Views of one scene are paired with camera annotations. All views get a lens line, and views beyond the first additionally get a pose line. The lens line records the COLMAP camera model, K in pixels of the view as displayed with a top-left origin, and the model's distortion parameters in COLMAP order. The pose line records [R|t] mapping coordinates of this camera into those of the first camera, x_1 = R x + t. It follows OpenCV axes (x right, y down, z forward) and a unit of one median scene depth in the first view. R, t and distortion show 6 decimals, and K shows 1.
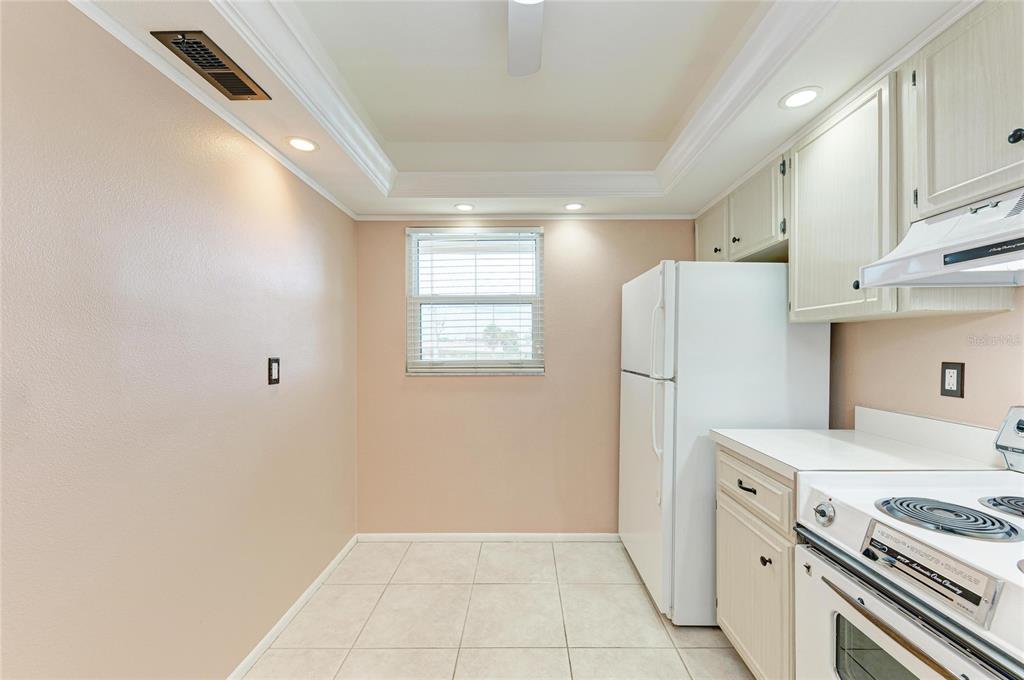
lens RADIAL K [[401.4, 0, 530.1], [0, 401.4, 350.3], [0, 0, 1]] dist [0.008477, -0.004905]
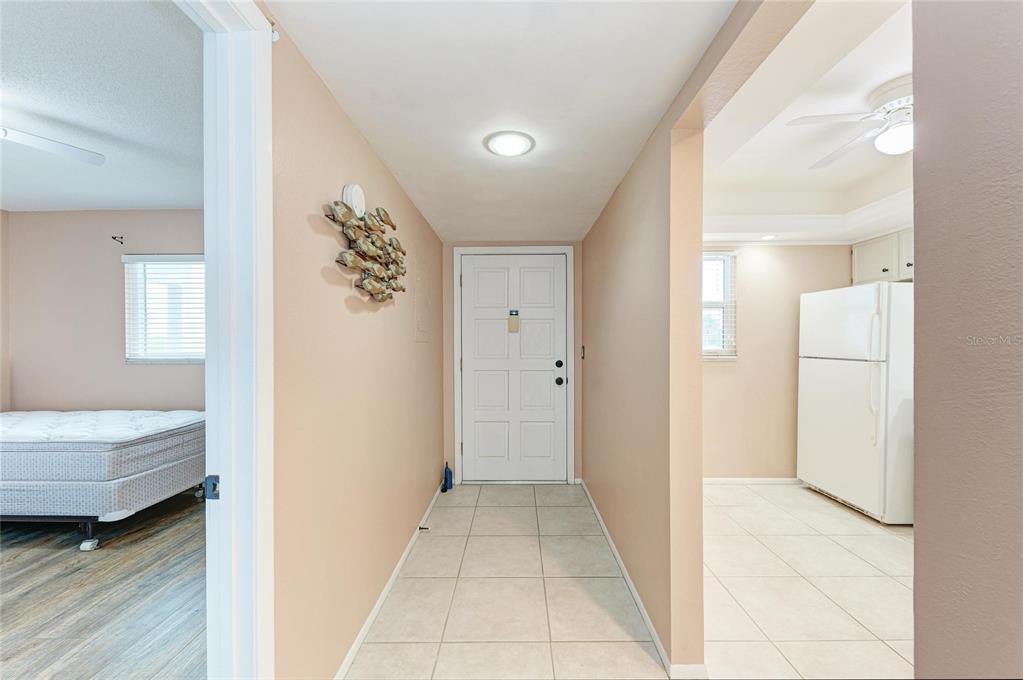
lens RADIAL K [[401.0, 0, 518.6], [0, 401.0, 346.8], [0, 0, 1]] dist [0.008477, -0.004905]
pose [[0.999835, -0.007210, -0.016693, -1.059205], [0.007307, 0.999957, 0.005745, 0.000340], [0.016650, -0.005866, 0.999844, -0.565163]]
